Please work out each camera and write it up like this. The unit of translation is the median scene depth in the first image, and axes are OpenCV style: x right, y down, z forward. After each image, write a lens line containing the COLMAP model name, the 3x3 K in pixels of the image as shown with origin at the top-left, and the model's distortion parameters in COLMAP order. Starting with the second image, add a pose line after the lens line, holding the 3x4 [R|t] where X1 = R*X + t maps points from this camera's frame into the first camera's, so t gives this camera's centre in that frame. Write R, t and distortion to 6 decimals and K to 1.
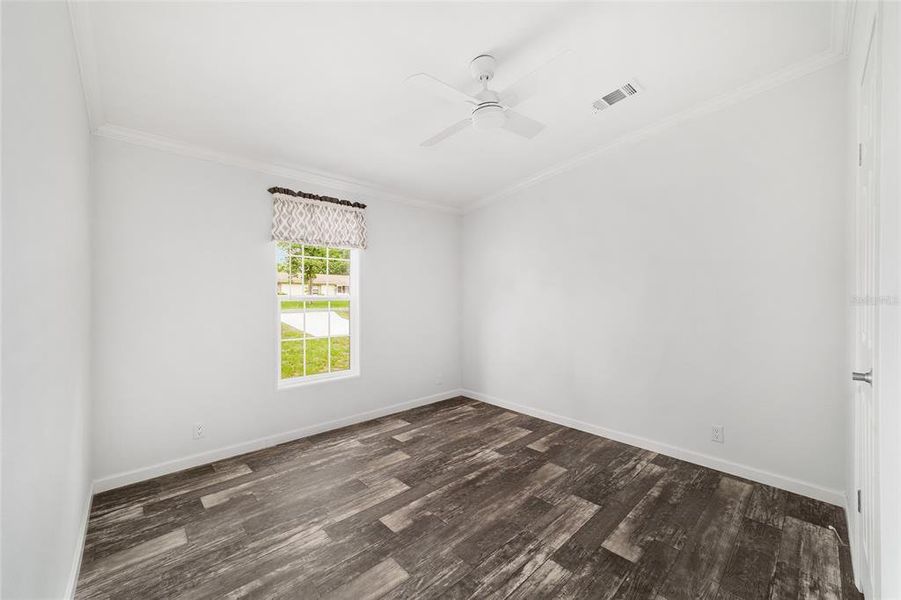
lens RADIAL K [[347.3, 0, 451.1], [0, 347.3, 292.6], [0, 0, 1]] dist [-0.014145, 0.007491]
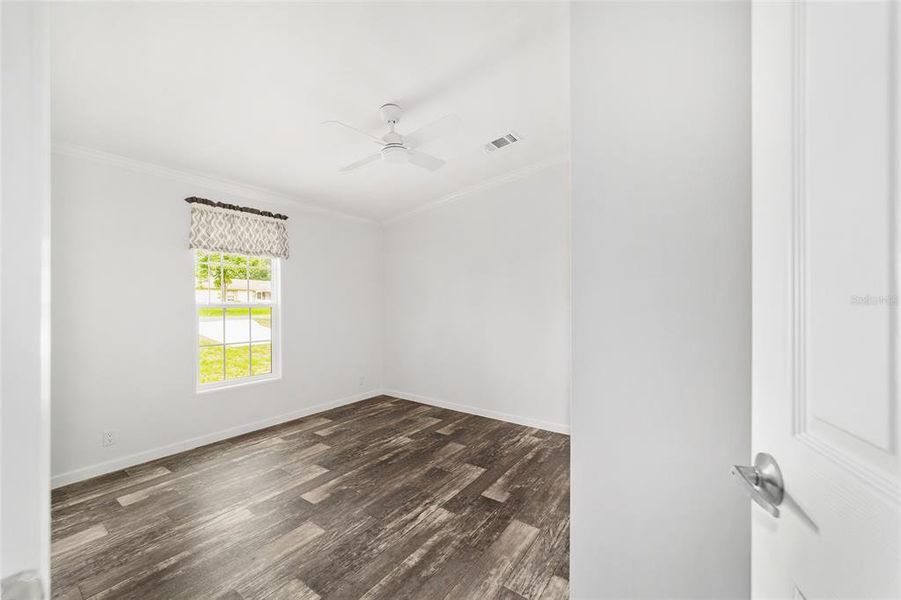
lens RADIAL K [[347.3, 0, 449.3], [0, 347.3, 301.8], [0, 0, 1]] dist [-0.014145, 0.007491]
pose [[0.981489, -0.000953, 0.191518, 0.055845], [-0.000610, 0.999967, 0.008101, -0.003282], [-0.191520, -0.008068, 0.981456, -0.205066]]
